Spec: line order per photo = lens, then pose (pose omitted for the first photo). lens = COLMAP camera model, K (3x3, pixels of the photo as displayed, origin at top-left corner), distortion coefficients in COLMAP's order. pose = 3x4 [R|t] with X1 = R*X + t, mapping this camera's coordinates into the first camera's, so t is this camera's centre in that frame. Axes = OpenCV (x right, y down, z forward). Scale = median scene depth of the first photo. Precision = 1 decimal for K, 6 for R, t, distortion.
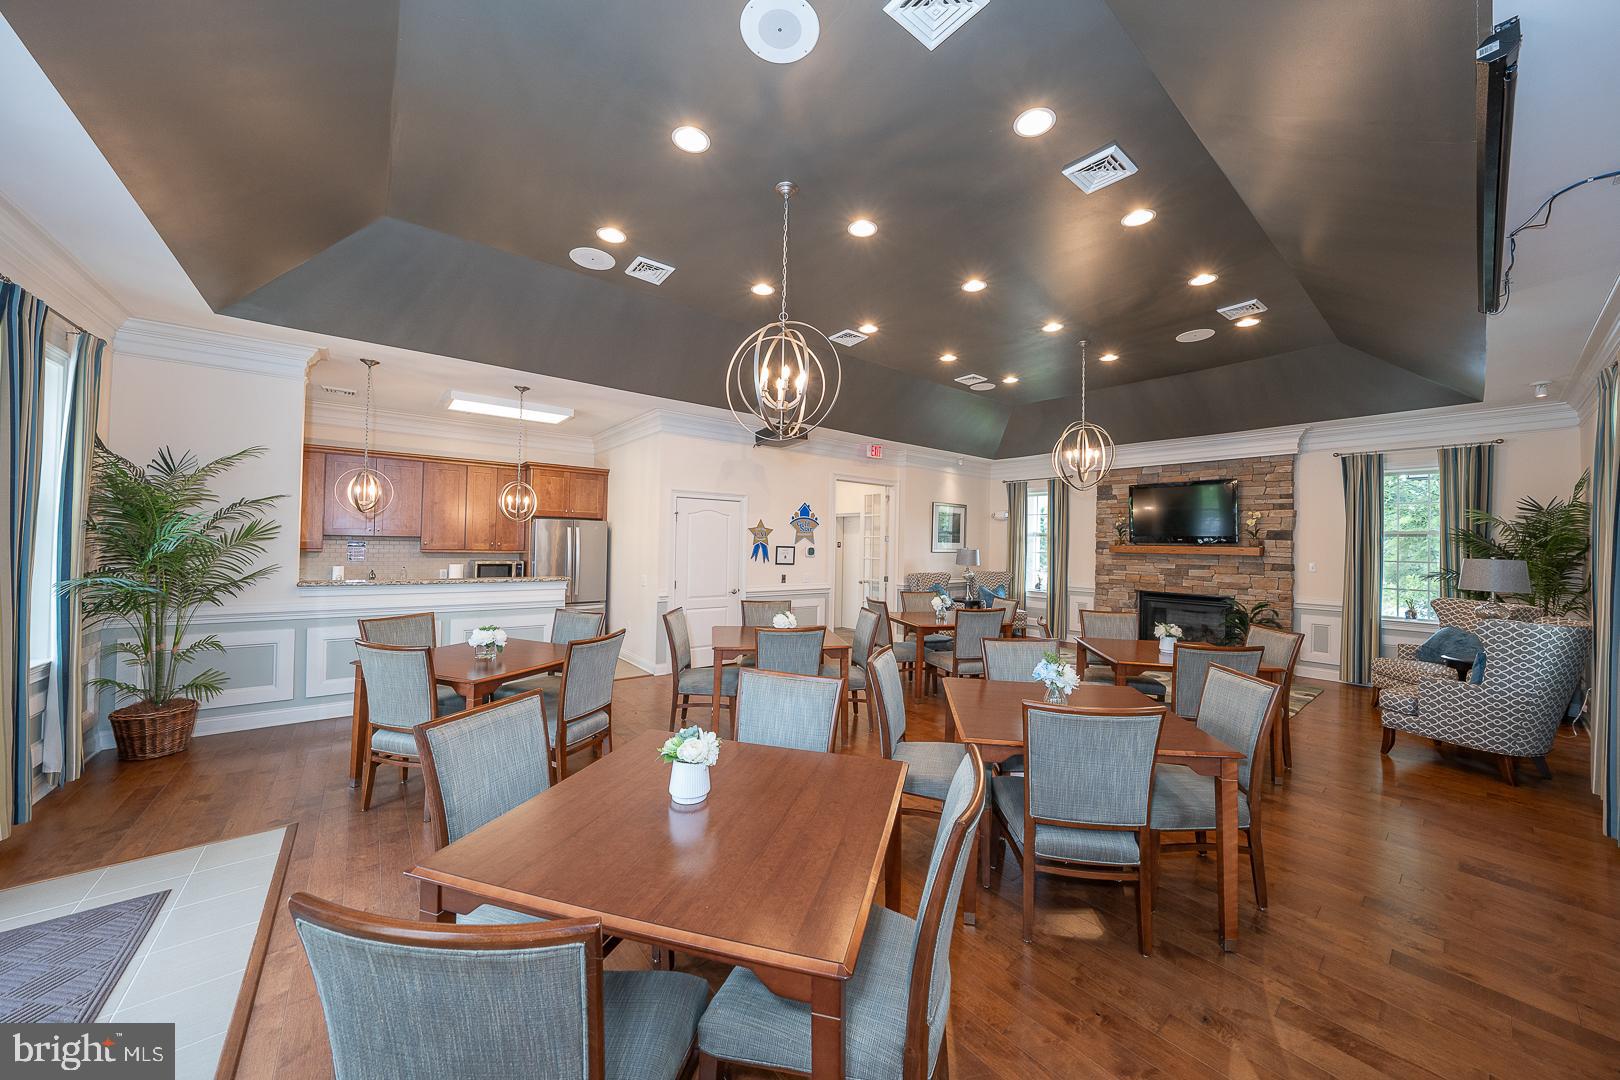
lens RADIAL K [[560.7, 0, 808.4], [0, 560.7, 535.7], [0, 0, 1]] dist [-0.018159, 0.000109]
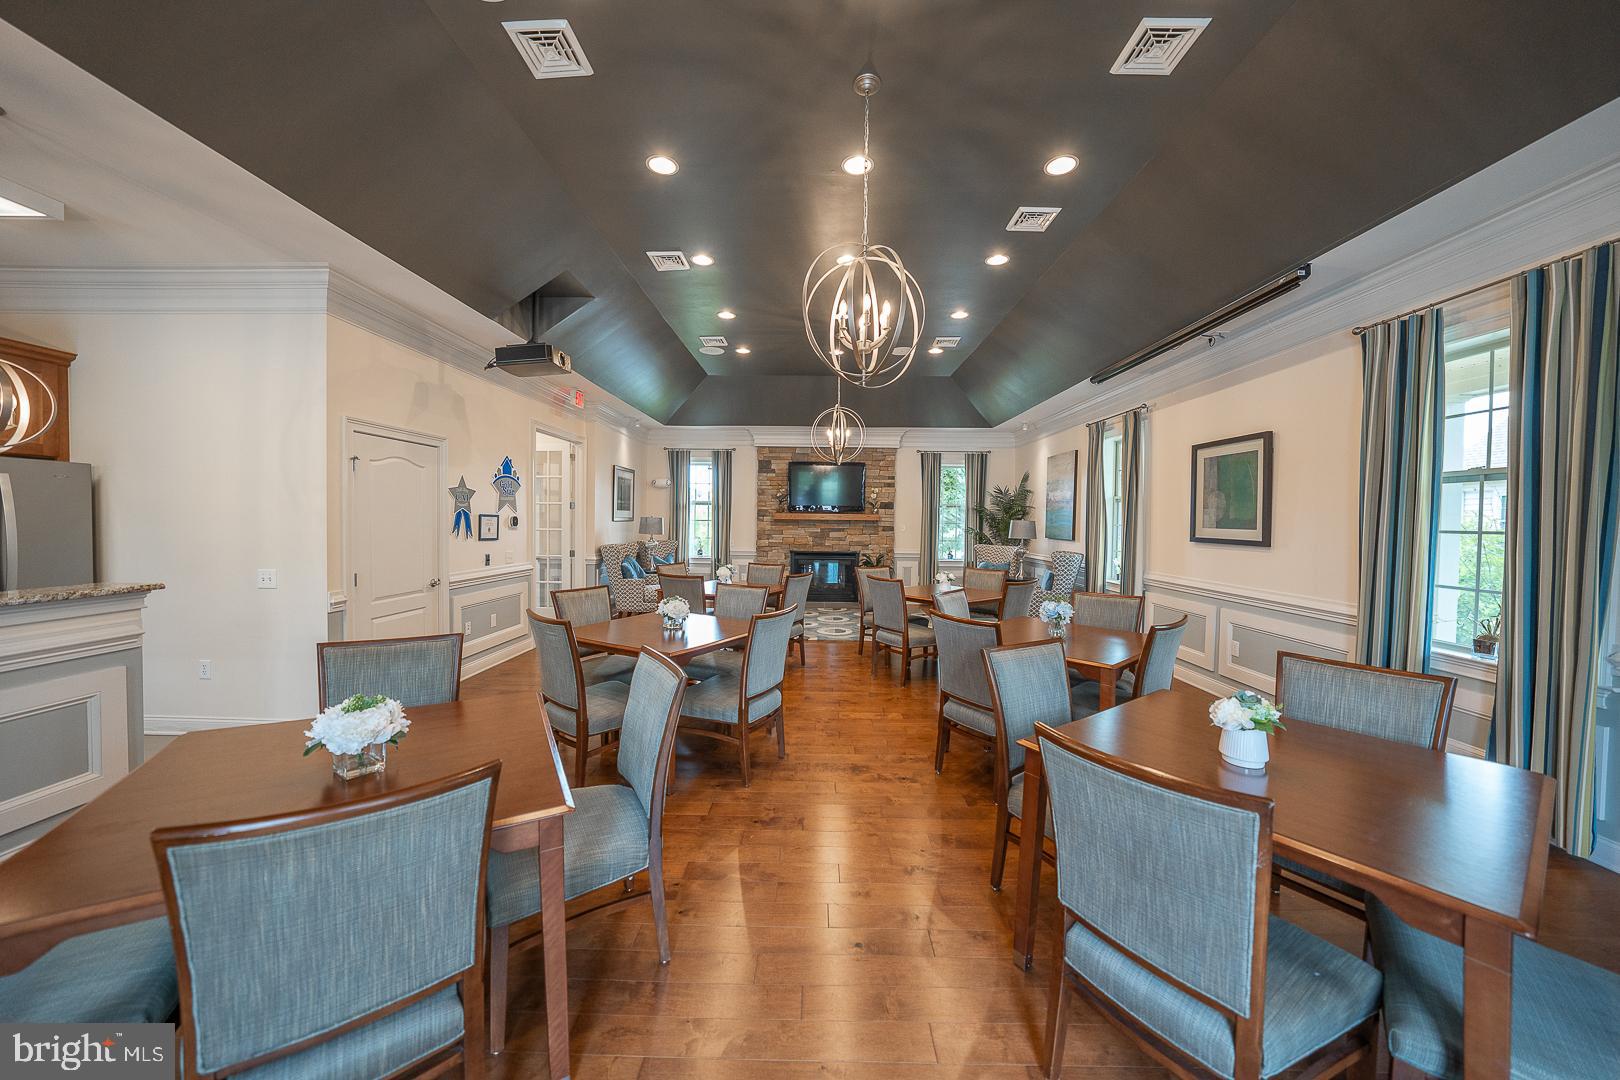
lens RADIAL K [[560.7, 0, 814.6], [0, 560.7, 533.5], [0, 0, 1]] dist [-0.018159, 0.000109]
pose [[0.635570, -0.029233, 0.771490, -0.351423], [-0.010033, 0.998886, 0.046115, 0.006133], [-0.771978, -0.037049, 0.634568, 0.239011]]
